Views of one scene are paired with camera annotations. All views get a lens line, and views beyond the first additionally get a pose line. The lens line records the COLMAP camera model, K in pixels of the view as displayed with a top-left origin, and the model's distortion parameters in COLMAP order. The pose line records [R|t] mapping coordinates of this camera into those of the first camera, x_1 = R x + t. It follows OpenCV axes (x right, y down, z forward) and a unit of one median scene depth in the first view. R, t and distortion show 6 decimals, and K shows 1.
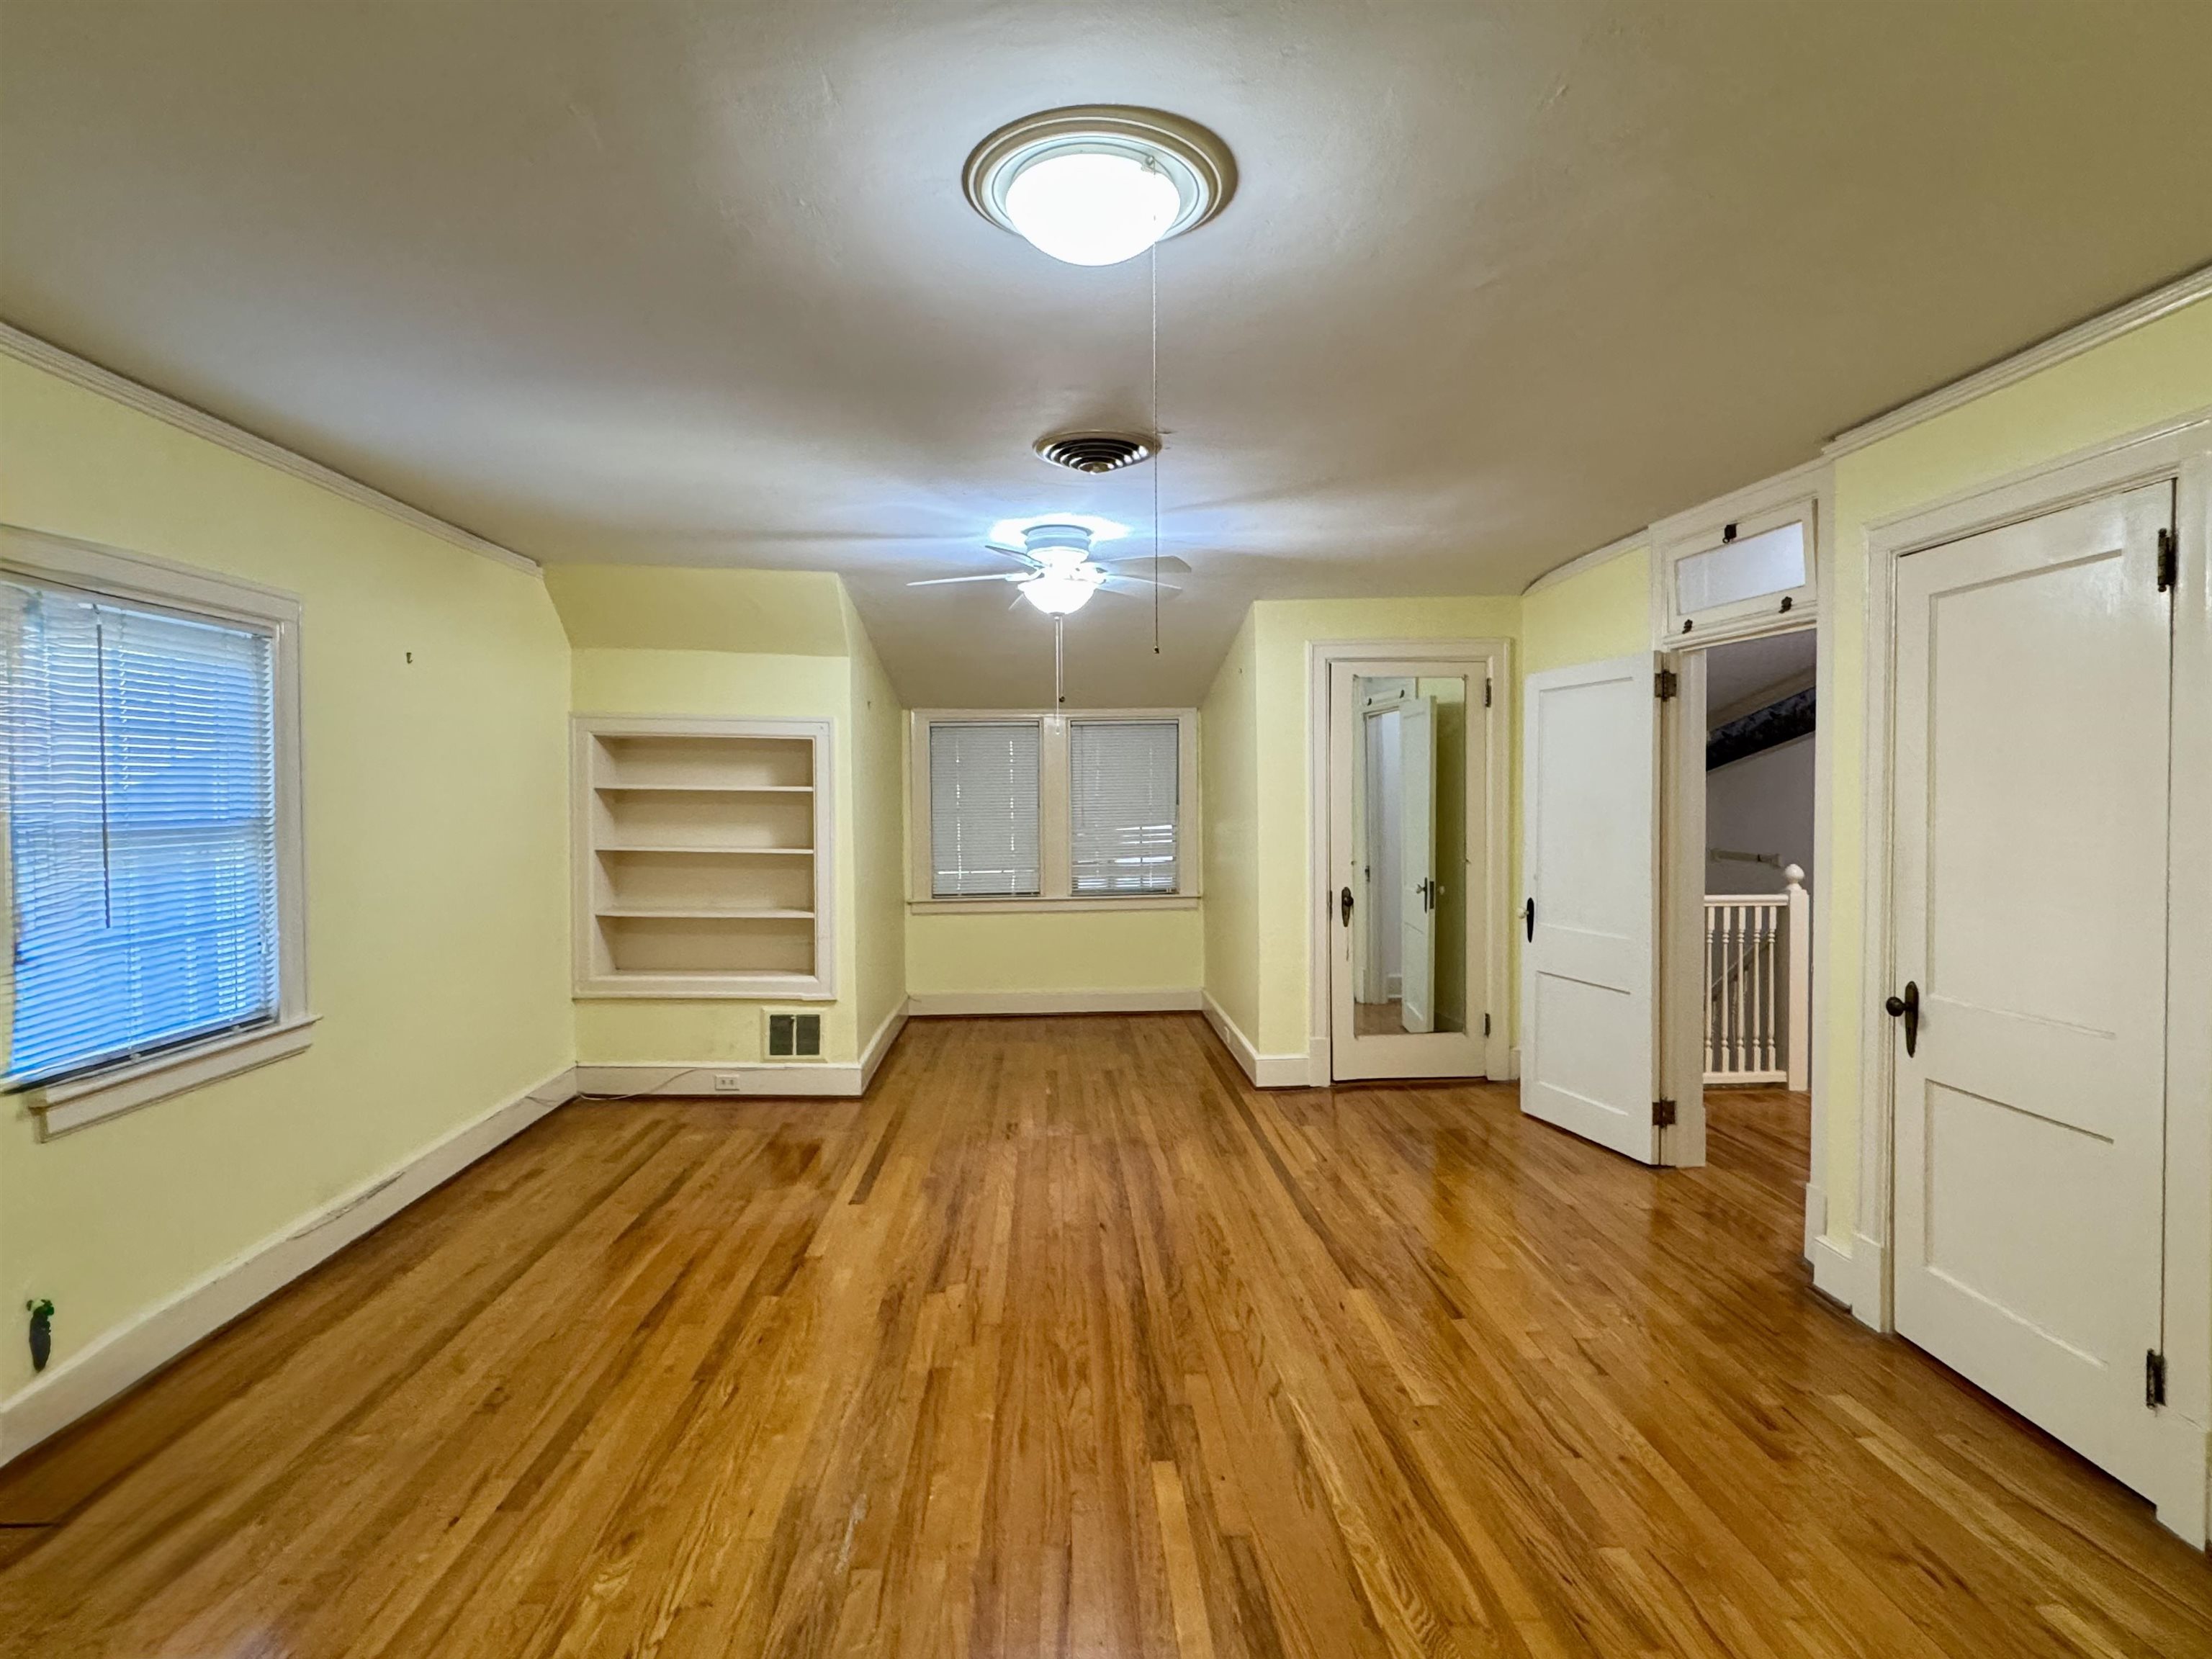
lens RADIAL K [[1166.2, 0, 1103.2], [0, 1166.2, 826.1], [0, 0, 1]] dist [-0.000989, 0.000247]
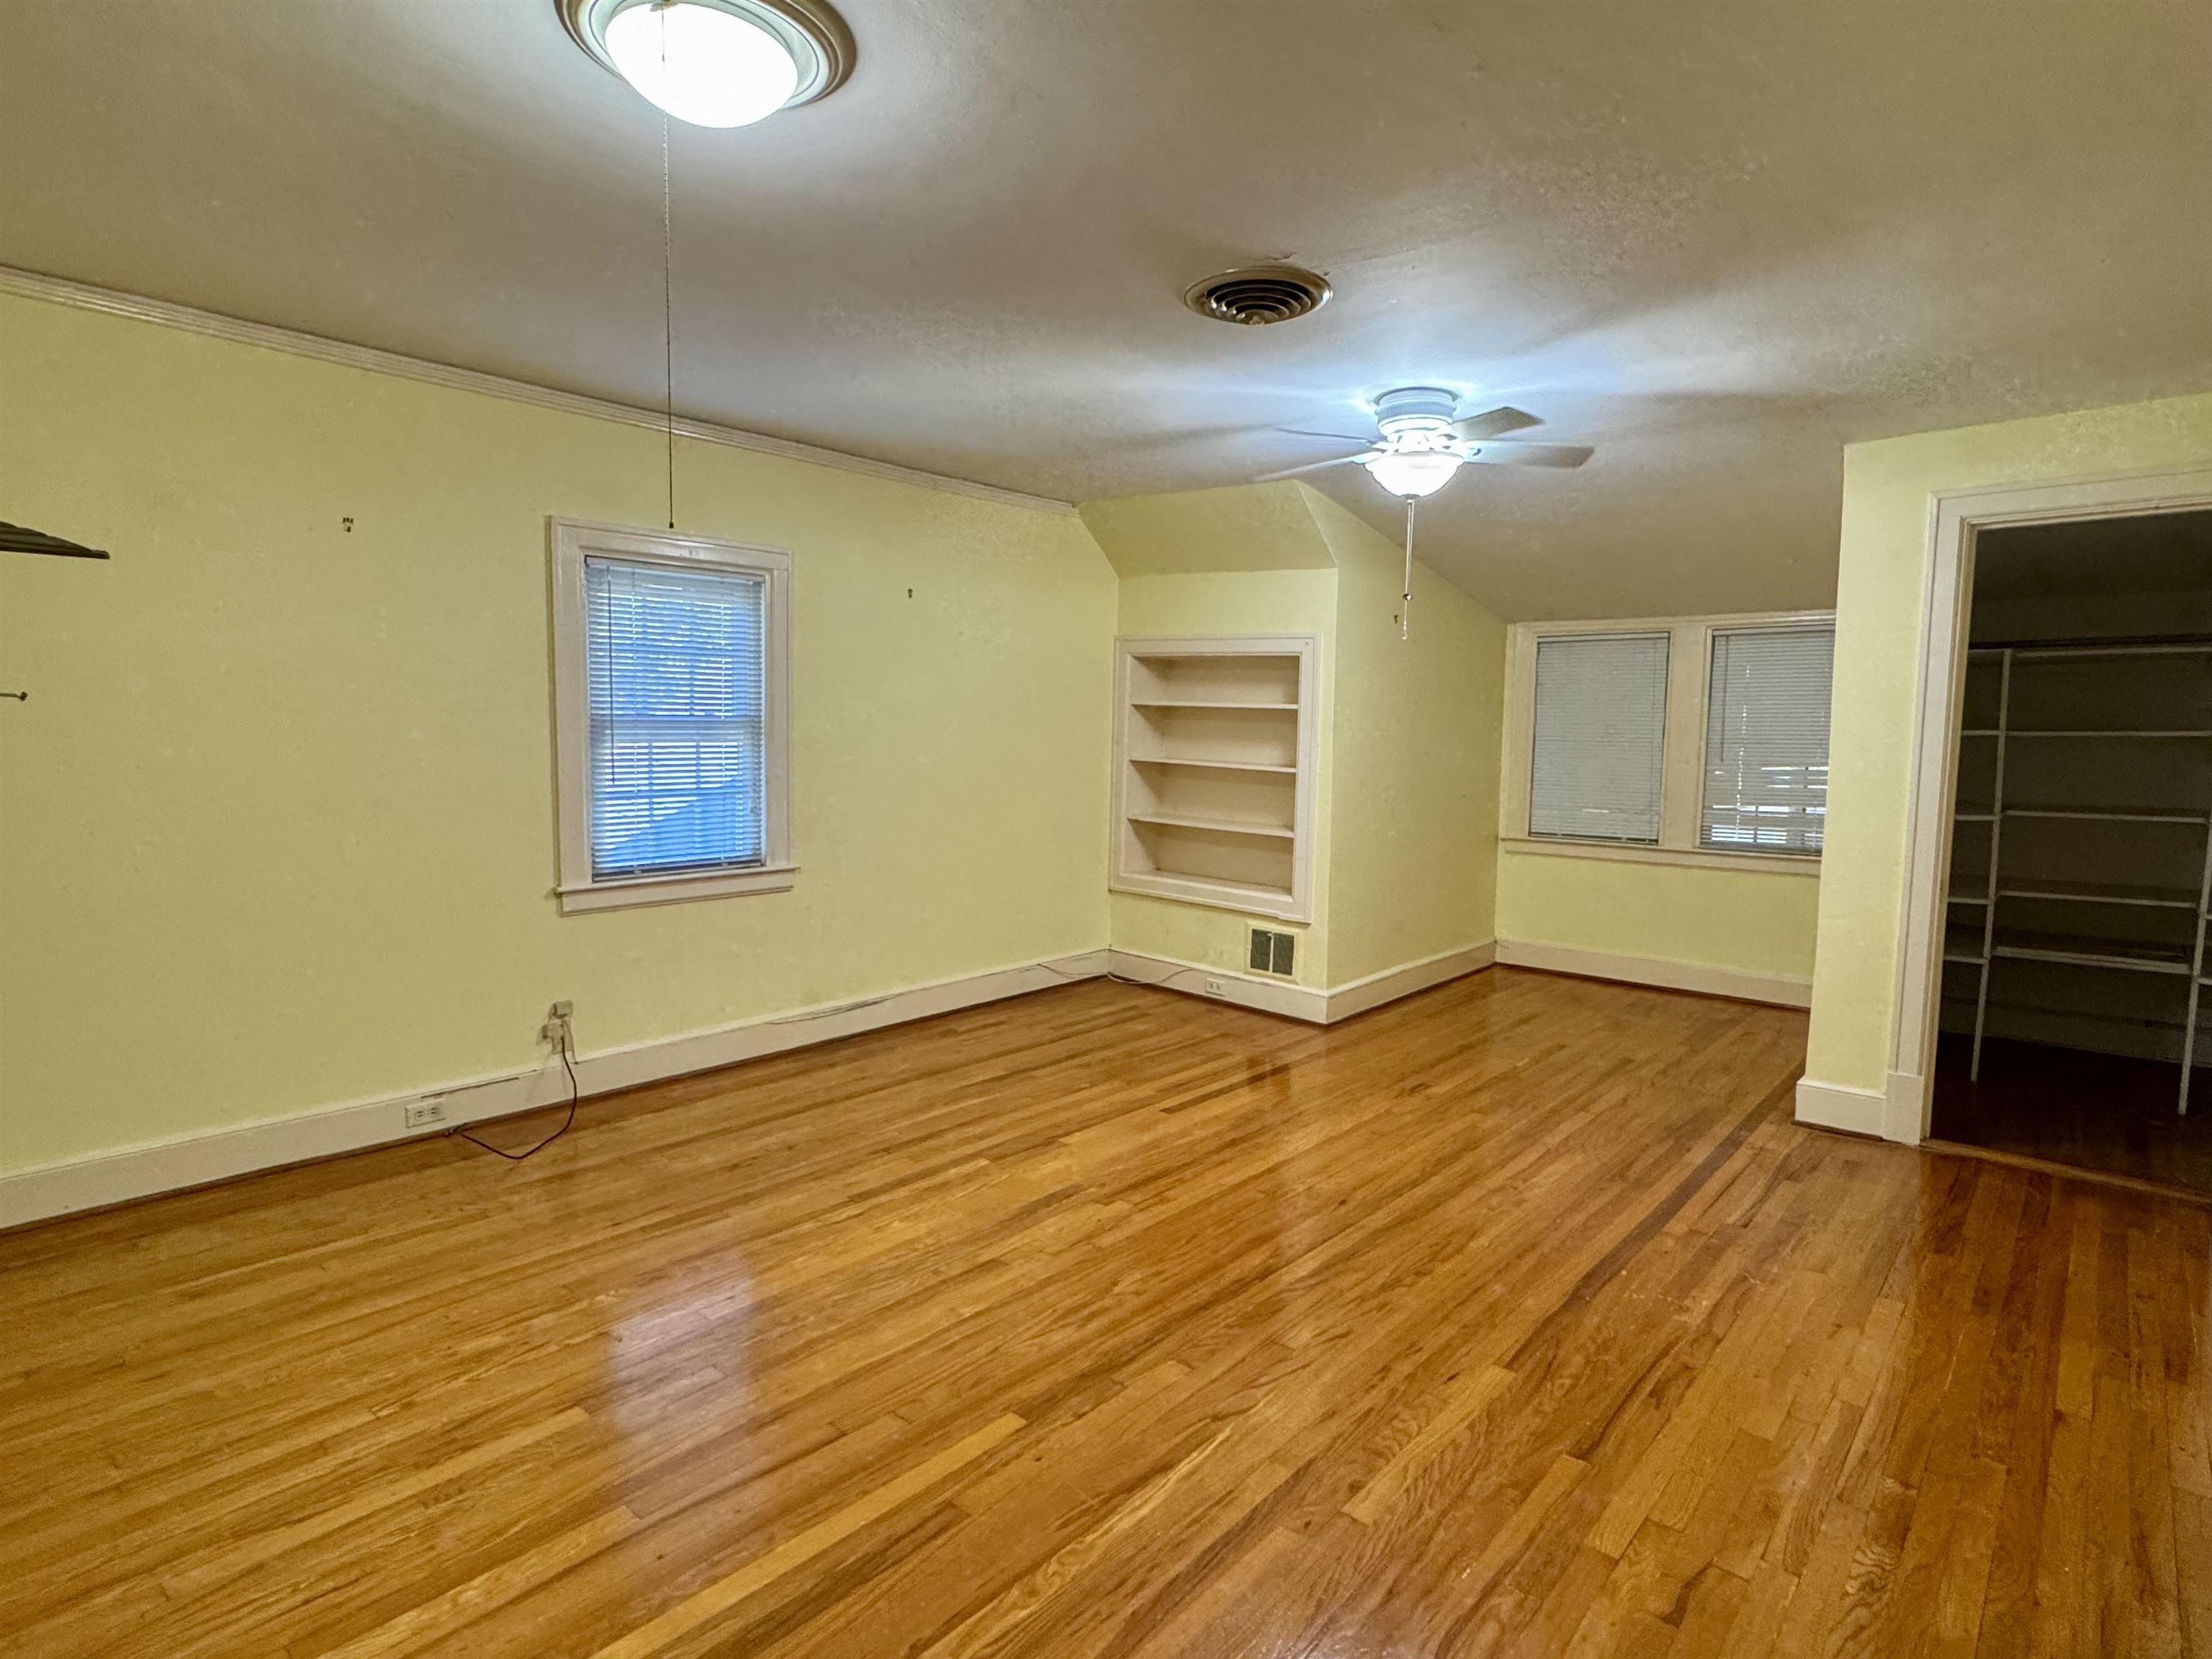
lens RADIAL K [[1166.2, 0, 1103.2], [0, 1166.2, 826.1], [0, 0, 1]] dist [-0.000989, 0.000247]
pose [[0.719149, 0.079260, -0.690320, 0.434771], [-0.040698, 0.996572, 0.072025, 0.005957], [0.693663, -0.023702, 0.719910, 0.244304]]
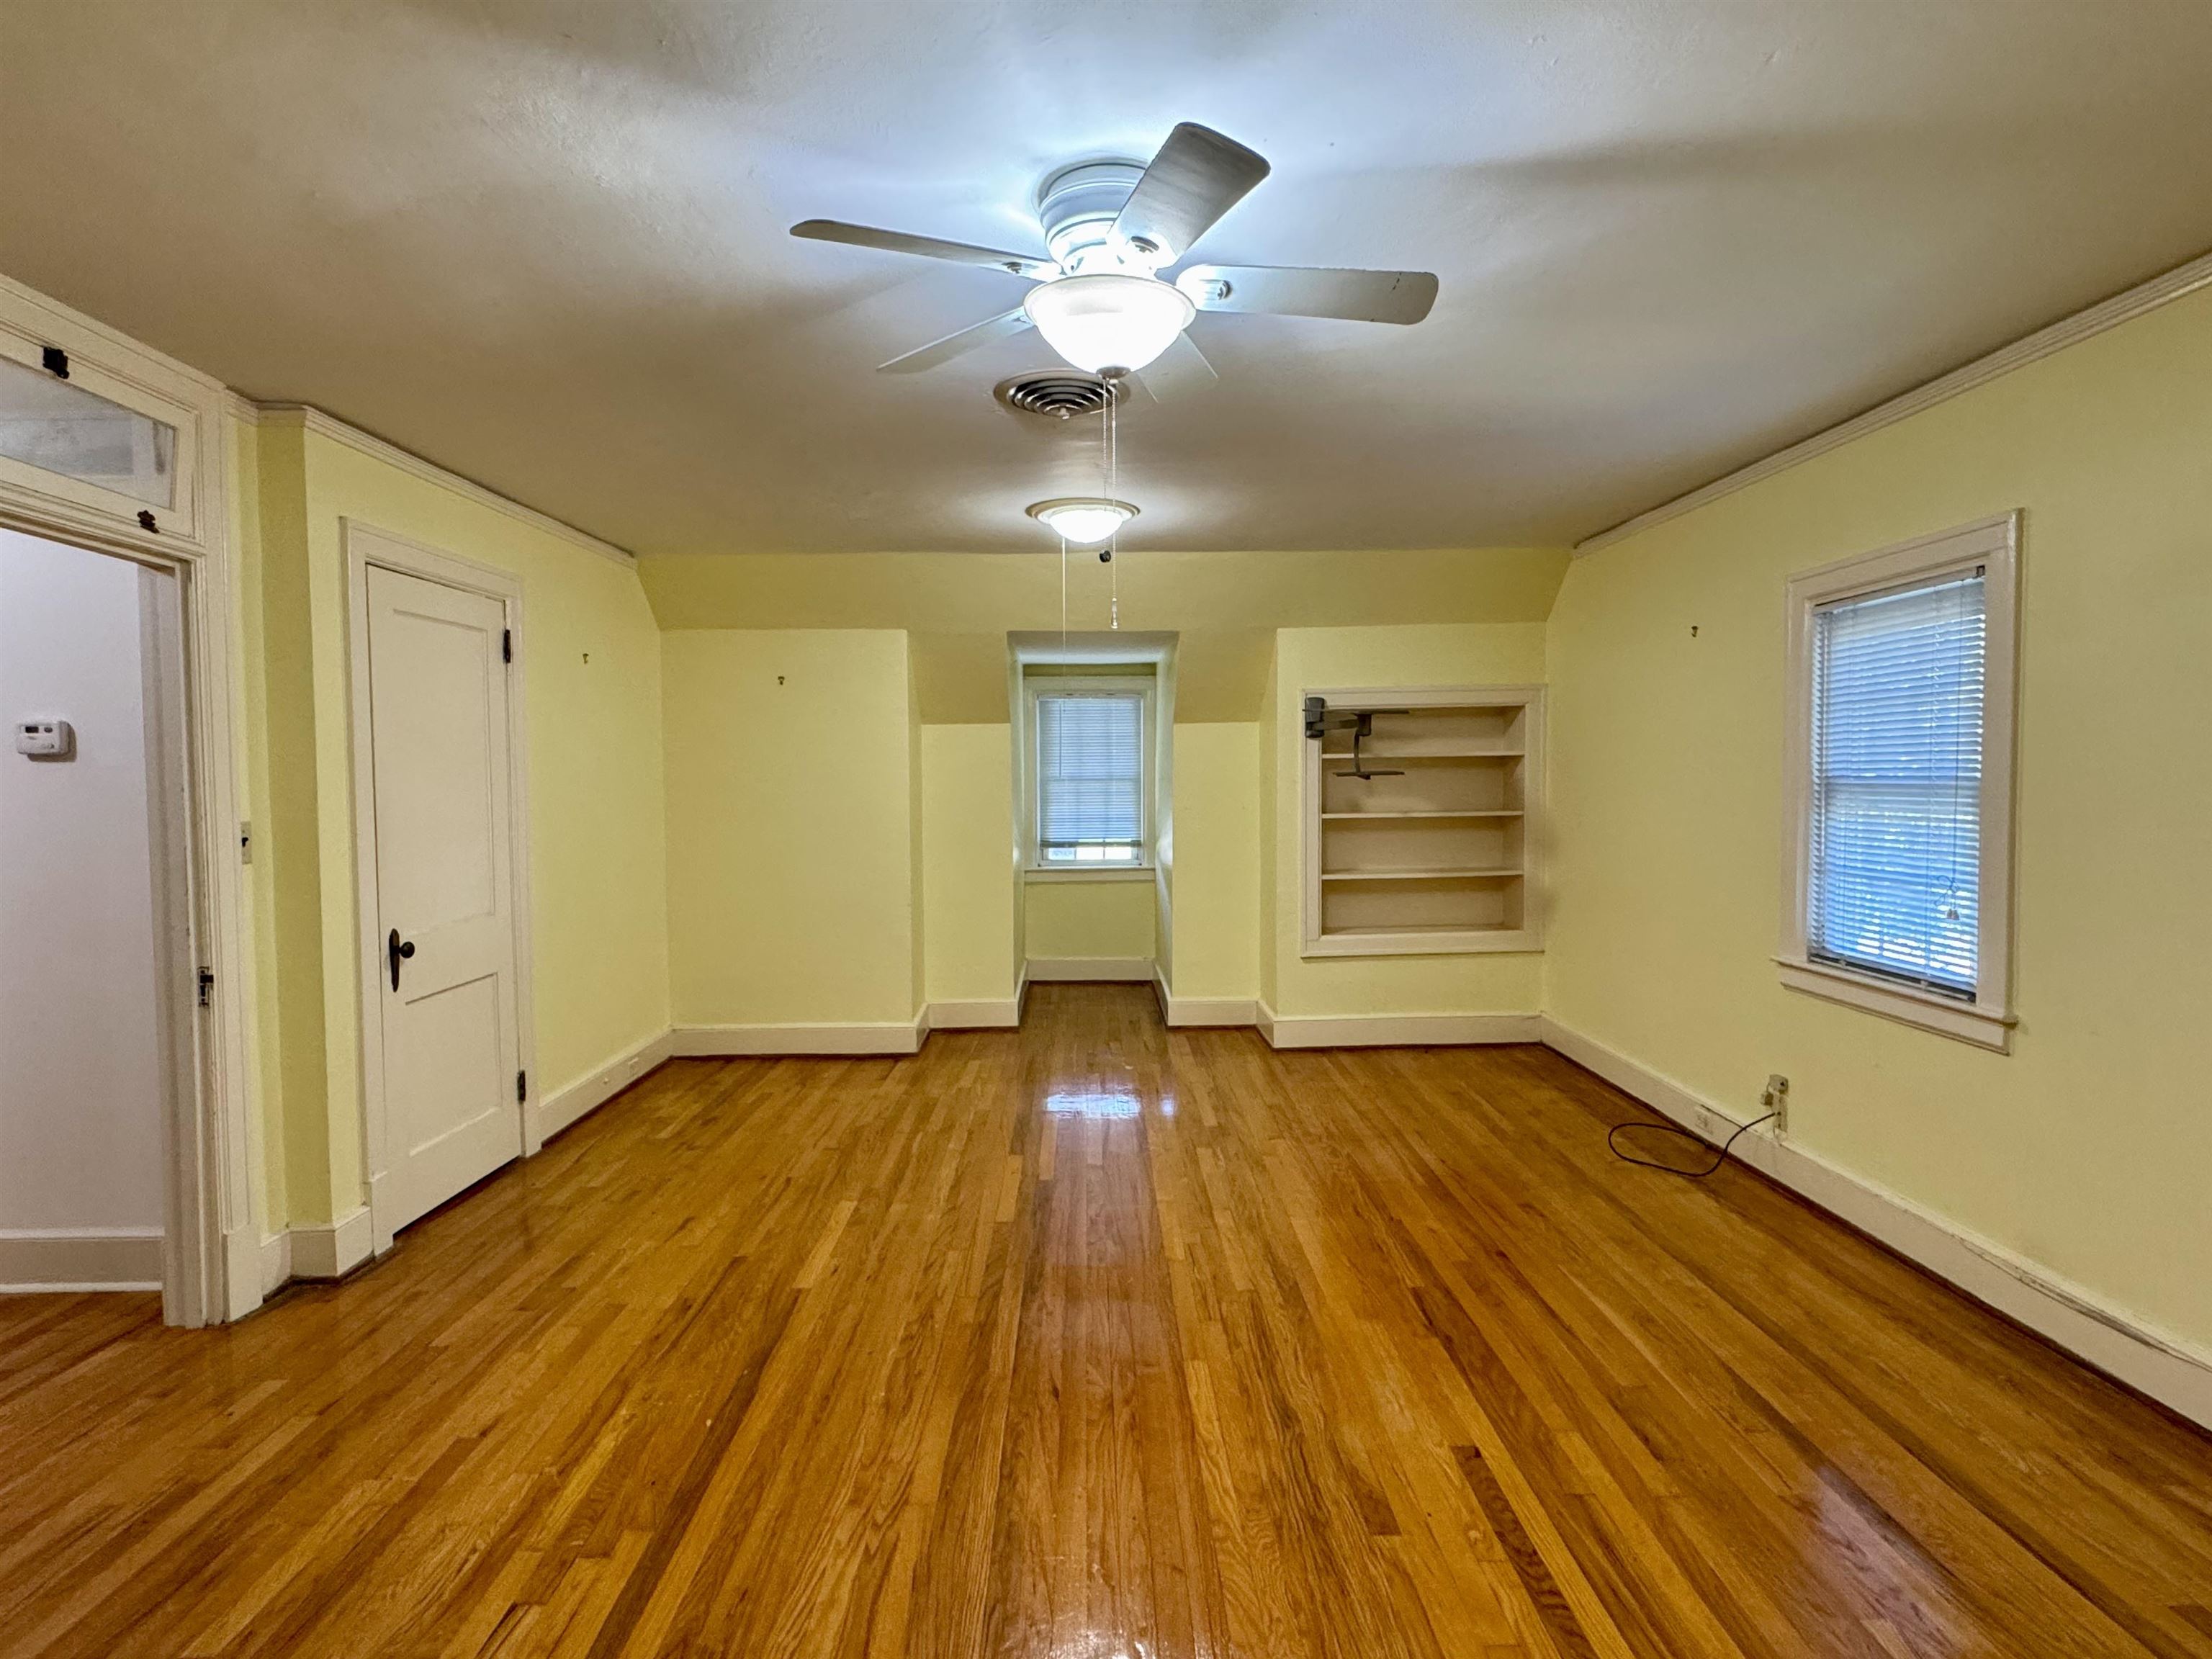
lens RADIAL K [[1166.2, 0, 1103.2], [0, 1166.2, 826.1], [0, 0, 1]] dist [-0.000989, 0.000247]
pose [[-0.999469, 0.010952, 0.030686, -0.051353], [0.013160, 0.997269, 0.072680, -0.035966], [-0.029806, 0.073045, -0.996883, 1.596827]]
